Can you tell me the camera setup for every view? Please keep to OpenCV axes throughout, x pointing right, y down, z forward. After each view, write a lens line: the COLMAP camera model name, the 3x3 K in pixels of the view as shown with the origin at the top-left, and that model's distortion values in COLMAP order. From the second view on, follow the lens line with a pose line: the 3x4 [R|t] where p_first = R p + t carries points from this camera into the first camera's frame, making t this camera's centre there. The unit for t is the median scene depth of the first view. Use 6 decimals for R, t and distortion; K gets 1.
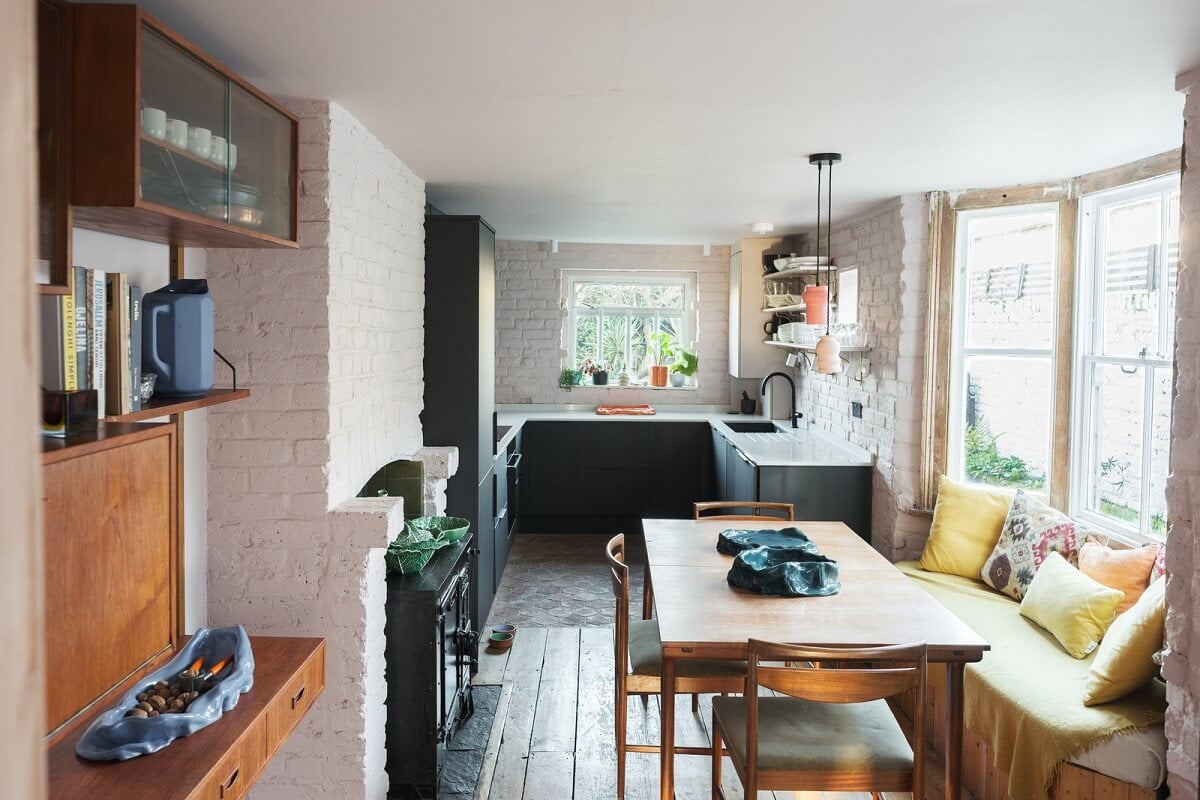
lens RADIAL K [[852.9, 0, 600.2], [0, 852.9, 352.7], [0, 0, 1]] dist [-0.002403, -0.000754]
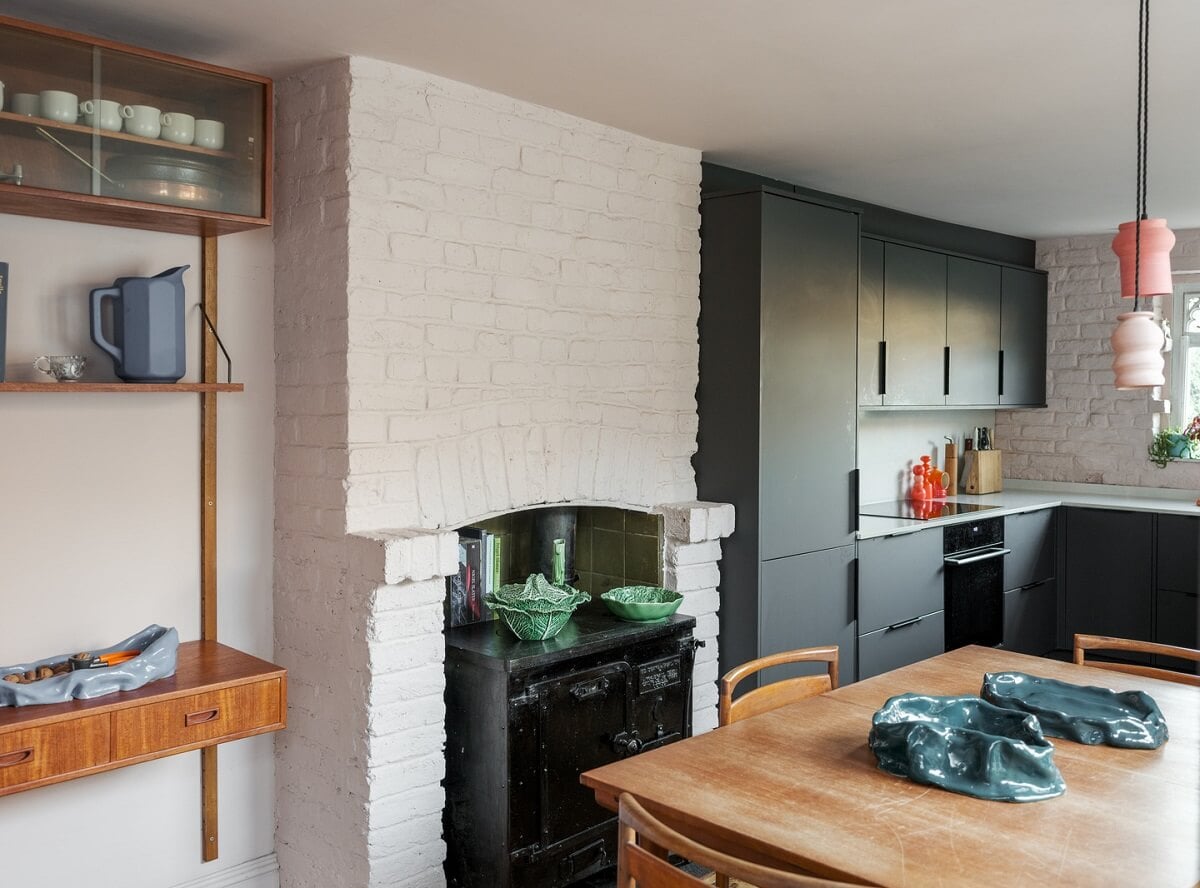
lens RADIAL K [[1084.0, 0, 599.8], [0, 1084.0, 419.2], [0, 0, 1]] dist [0.003512, 0.002498]
pose [[0.714779, 0.019009, -0.699092, 0.495646], [-0.029176, 0.999571, -0.002651, 0.052844], [0.698742, 0.022292, 0.715027, 0.310244]]
